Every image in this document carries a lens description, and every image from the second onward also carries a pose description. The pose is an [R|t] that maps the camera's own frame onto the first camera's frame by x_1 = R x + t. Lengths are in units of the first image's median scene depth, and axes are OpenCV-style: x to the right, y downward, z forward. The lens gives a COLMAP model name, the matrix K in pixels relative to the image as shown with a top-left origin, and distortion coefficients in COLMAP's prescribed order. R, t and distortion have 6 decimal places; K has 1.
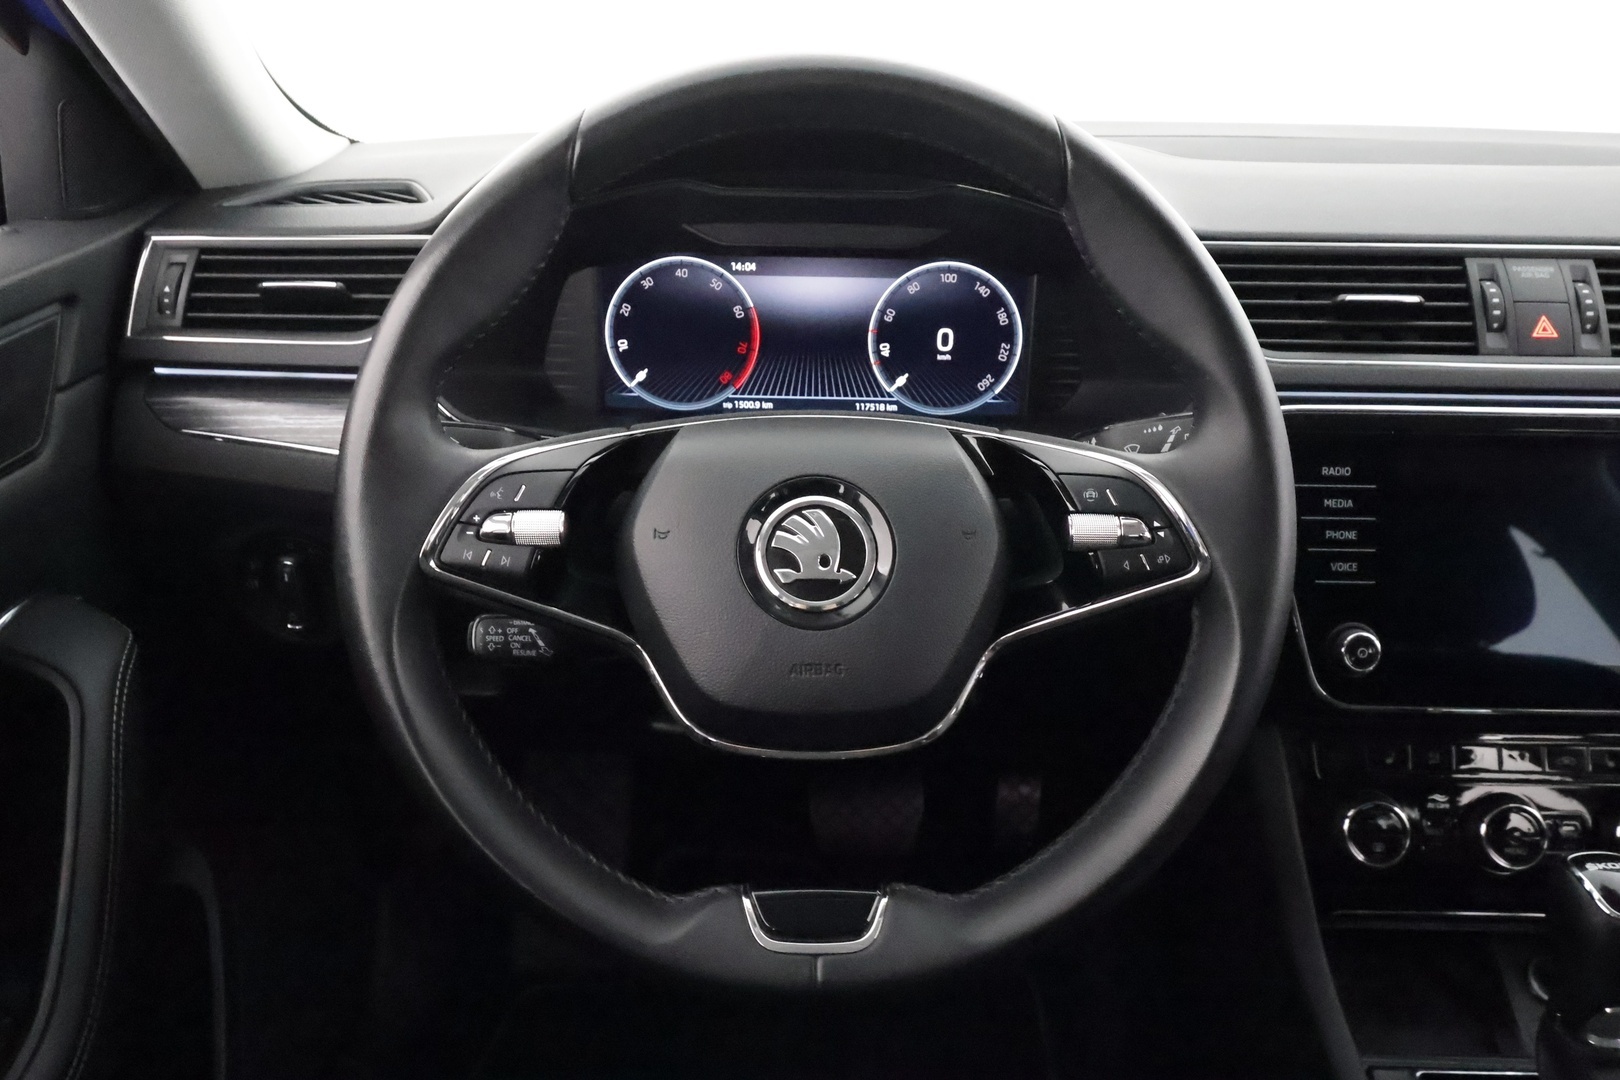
lens RADIAL K [[1263.1, 0, 809.6], [0, 1263.1, 535.7], [0, 0, 1]] dist [0.007934, -0.010640]
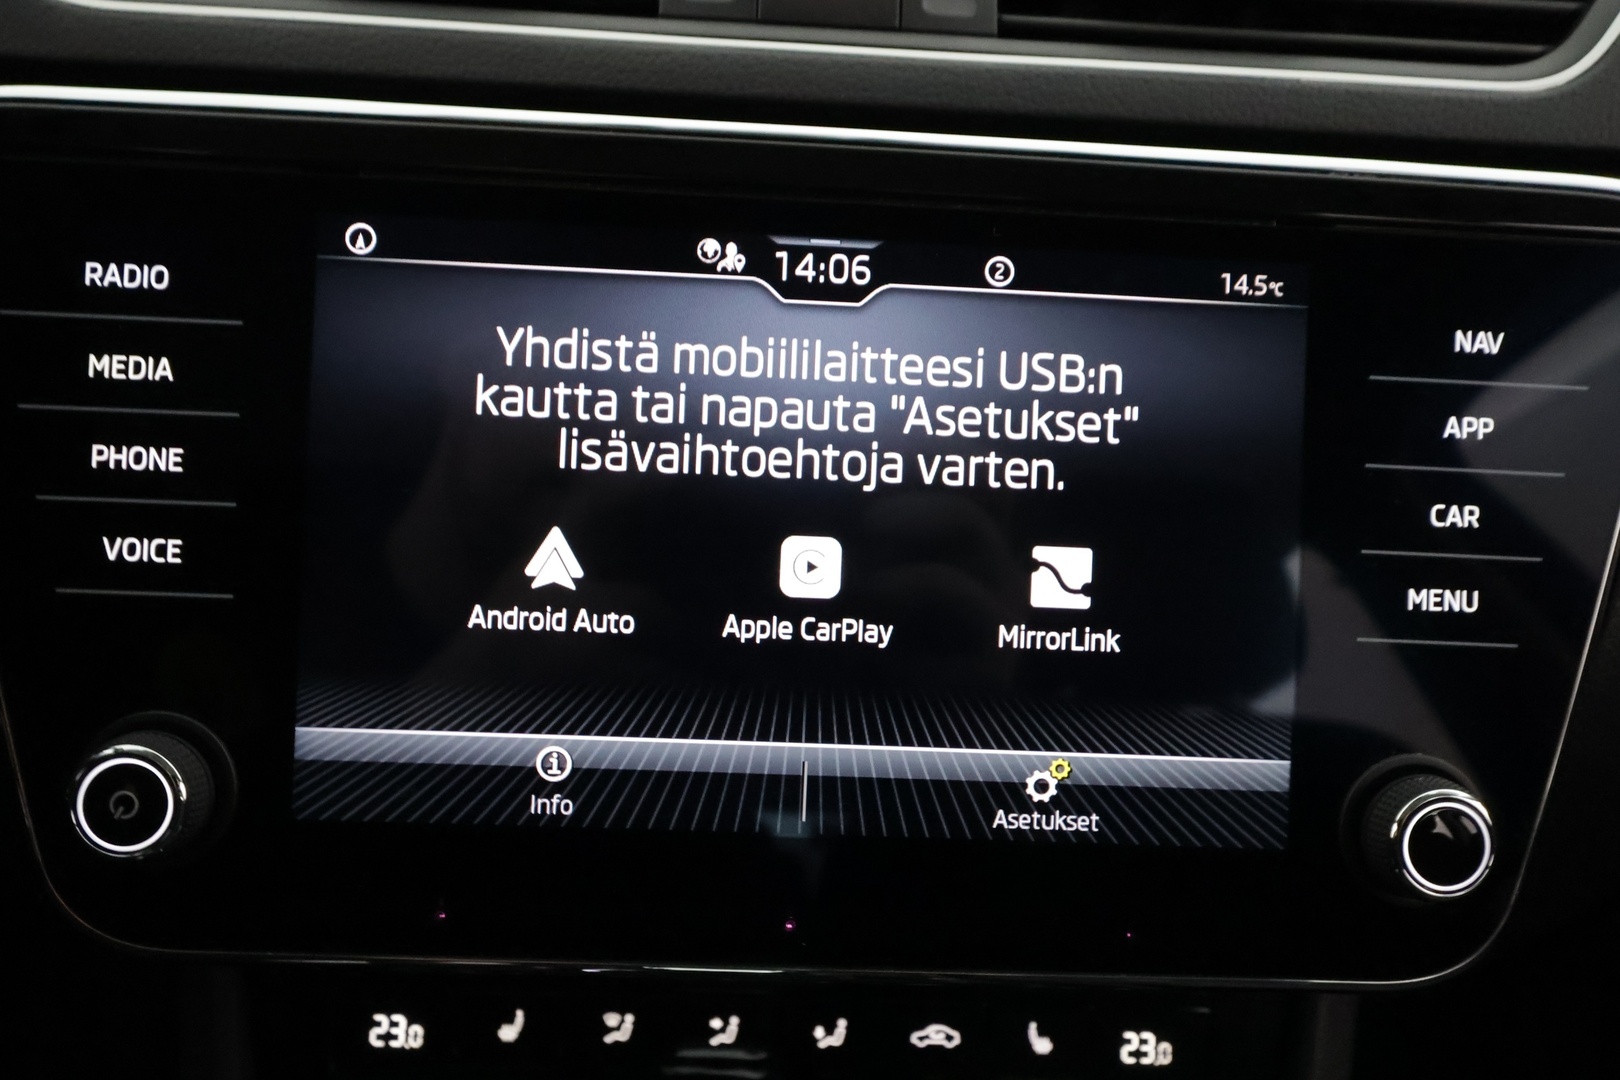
lens RADIAL K [[1263.1, 0, 815.2], [0, 1263.1, 542.2], [0, 0, 1]] dist [0.007934, -0.010640]
pose [[0.998738, 0.024075, 0.044070, 0.592605], [-0.023653, 0.999669, -0.010076, 0.021646], [-0.044298, 0.009021, 0.998978, 0.642523]]
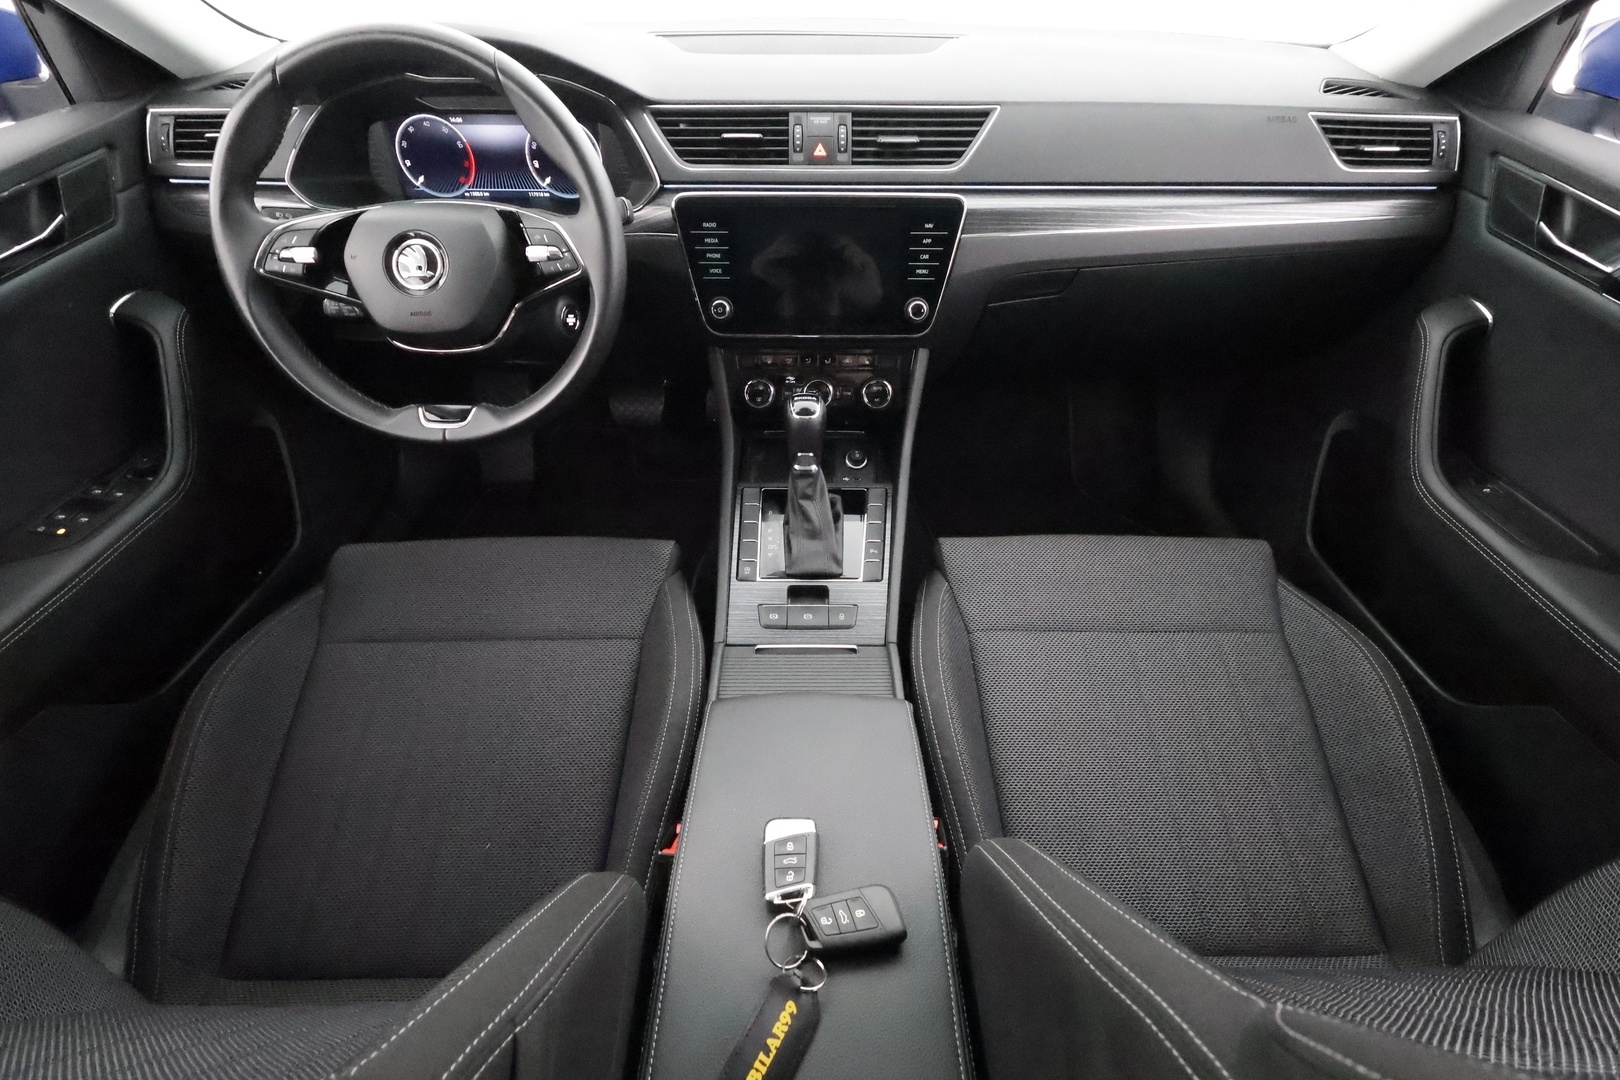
lens RADIAL K [[756.4, 0, 822.3], [0, 756.4, 536.1], [0, 0, 1]] dist [-0.000866, 0.001288]
pose [[0.999898, -0.014184, 0.001407, 0.603578], [0.012931, 0.944215, 0.329076, 0.030102], [-0.005996, -0.329024, 0.944302, -0.426507]]
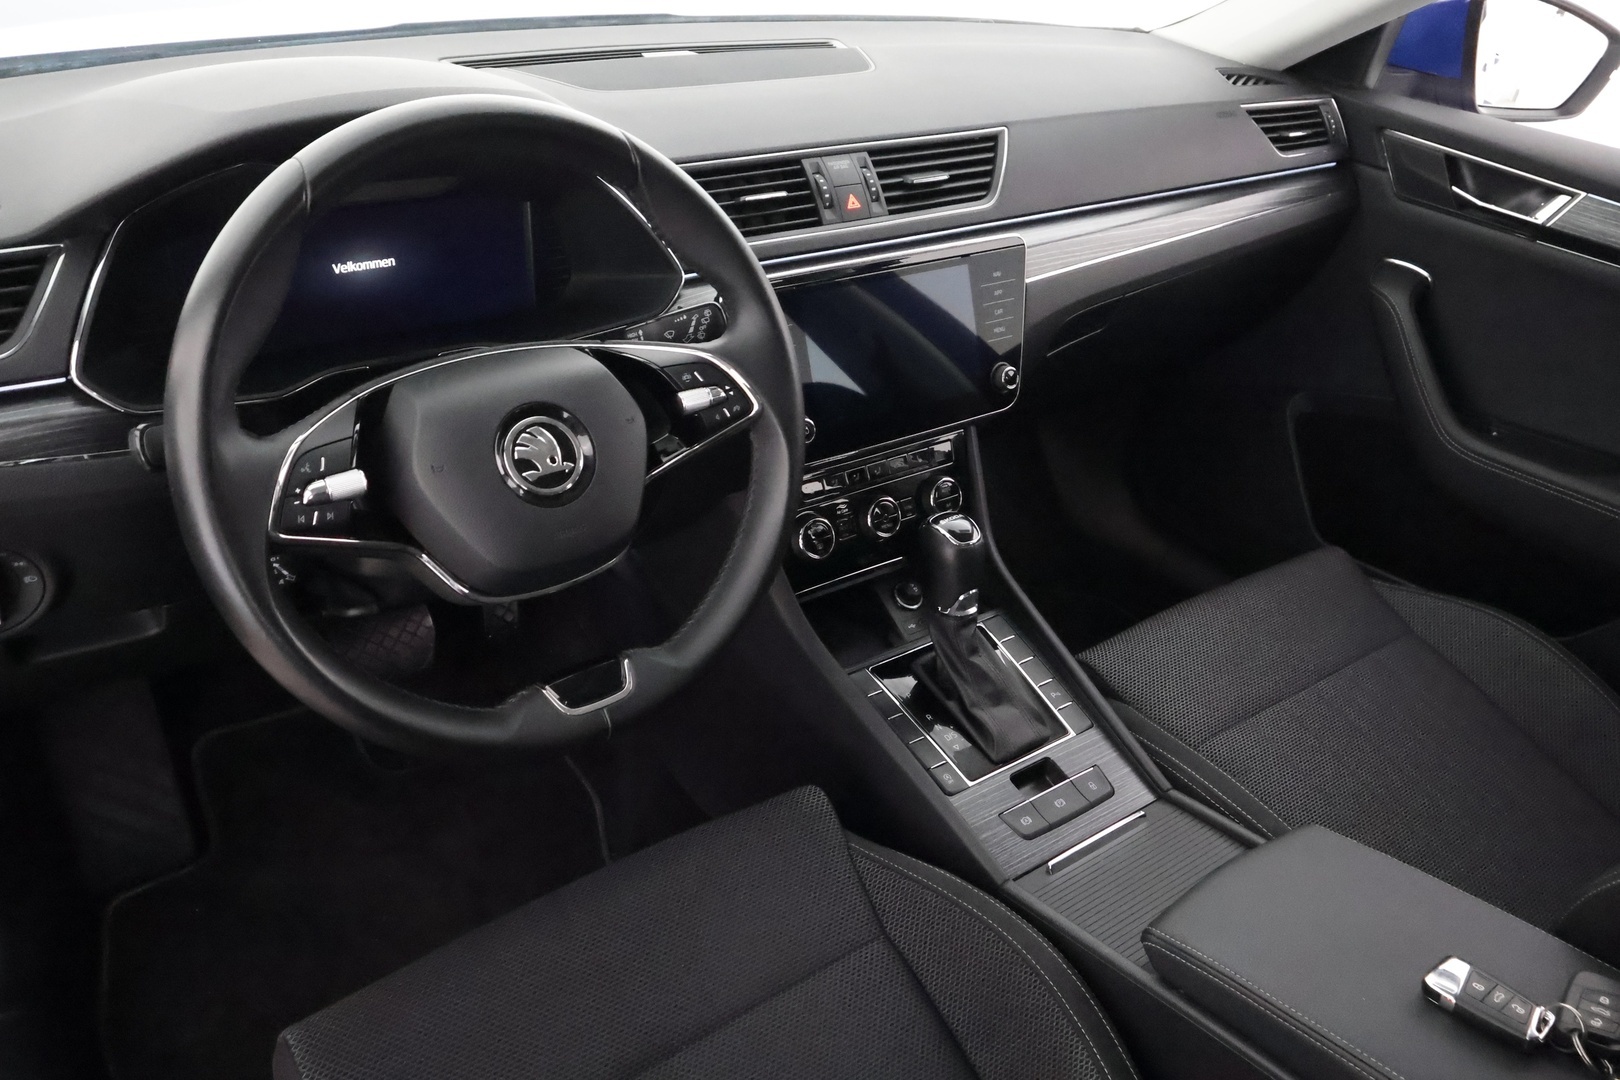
lens RADIAL K [[1263.1, 0, 806.9], [0, 1263.1, 539.6], [0, 0, 1]] dist [0.007934, -0.010640]
pose [[0.801113, -0.271724, 0.533276, -0.441004], [0.171290, 0.957823, 0.230725, -0.141436], [-0.573478, -0.093492, 0.813869, -0.303082]]
